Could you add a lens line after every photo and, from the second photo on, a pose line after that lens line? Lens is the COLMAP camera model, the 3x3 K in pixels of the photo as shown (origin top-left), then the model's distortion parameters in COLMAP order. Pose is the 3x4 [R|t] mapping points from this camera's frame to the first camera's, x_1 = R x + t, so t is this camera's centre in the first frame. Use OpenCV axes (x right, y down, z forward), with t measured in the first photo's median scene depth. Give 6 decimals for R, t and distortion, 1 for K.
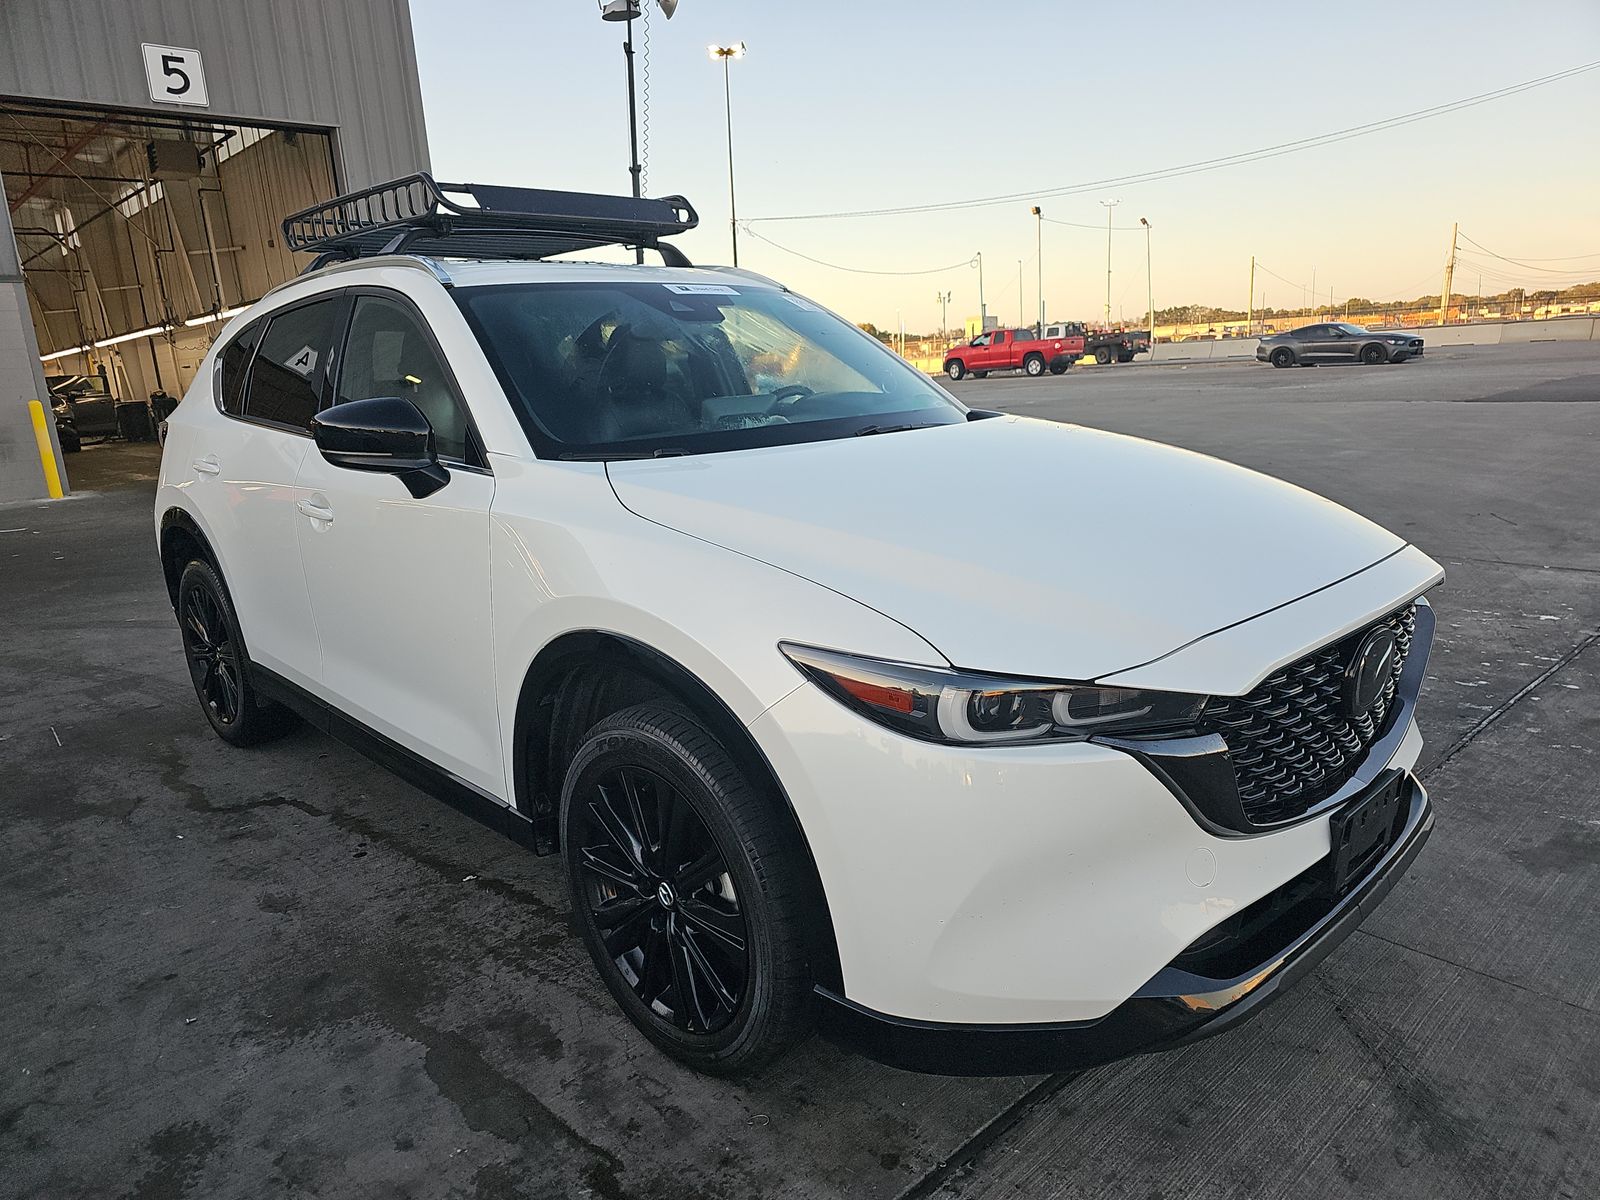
lens RADIAL K [[1048.1, 0, 800.0], [0, 1048.1, 600.0], [0, 0, 1]] dist [-0.010502, -0.002162]
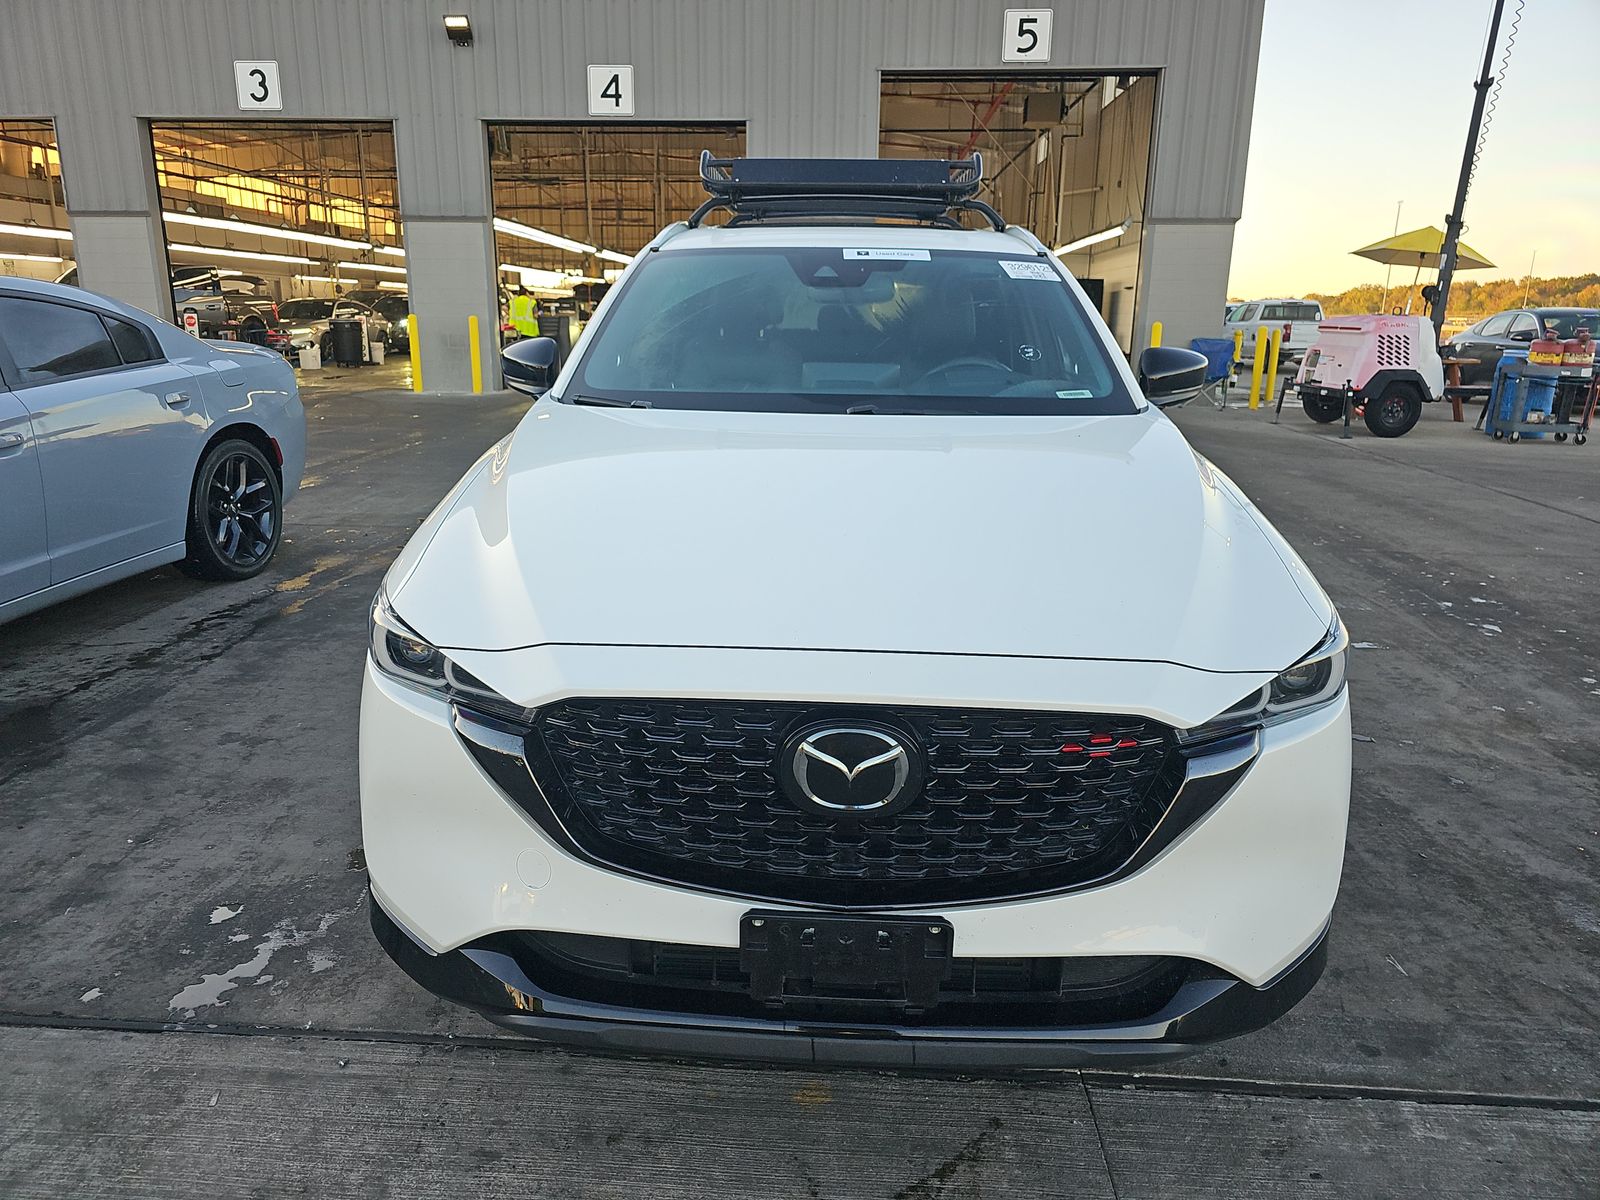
lens RADIAL K [[1048.1, 0, 800.0], [0, 1048.1, 600.0], [0, 0, 1]] dist [-0.010502, -0.002162]
pose [[0.680737, 0.241148, -0.691697, 0.606318], [-0.201158, 0.969499, 0.140028, -0.094412], [0.704367, 0.043818, 0.708483, 0.232251]]
